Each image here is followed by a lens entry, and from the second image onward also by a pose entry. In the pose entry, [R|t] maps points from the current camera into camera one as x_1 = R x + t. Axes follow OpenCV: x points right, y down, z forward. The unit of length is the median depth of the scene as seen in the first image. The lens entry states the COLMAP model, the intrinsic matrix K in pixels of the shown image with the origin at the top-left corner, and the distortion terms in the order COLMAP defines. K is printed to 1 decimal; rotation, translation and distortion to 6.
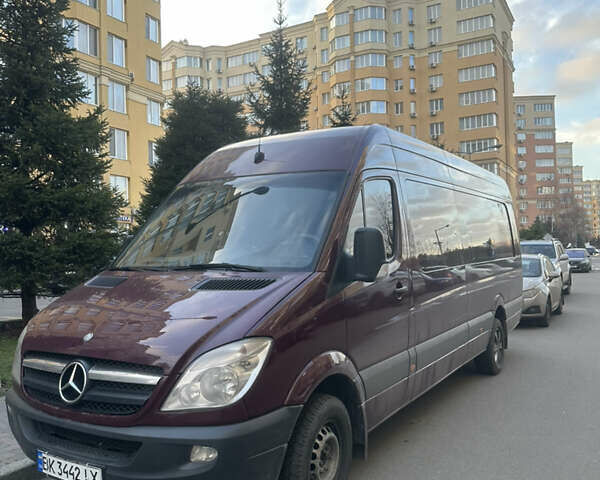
lens RADIAL K [[549.1, 0, 300.4], [0, 549.1, 266.9], [0, 0, 1]] dist [0.150175, -0.300708]
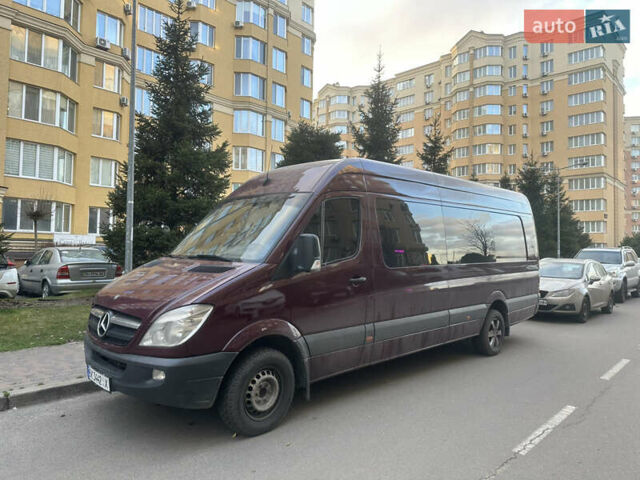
lens RADIAL K [[440.2, 0, 319.6], [0, 440.2, 257.0], [0, 0, 1]] dist [0.076806, -0.098987]
pose [[0.967664, 0.043886, -0.248398, 0.103512], [-0.045049, 0.998984, 0.001003, -0.003476], [0.248189, 0.010219, 0.968658, -0.020096]]
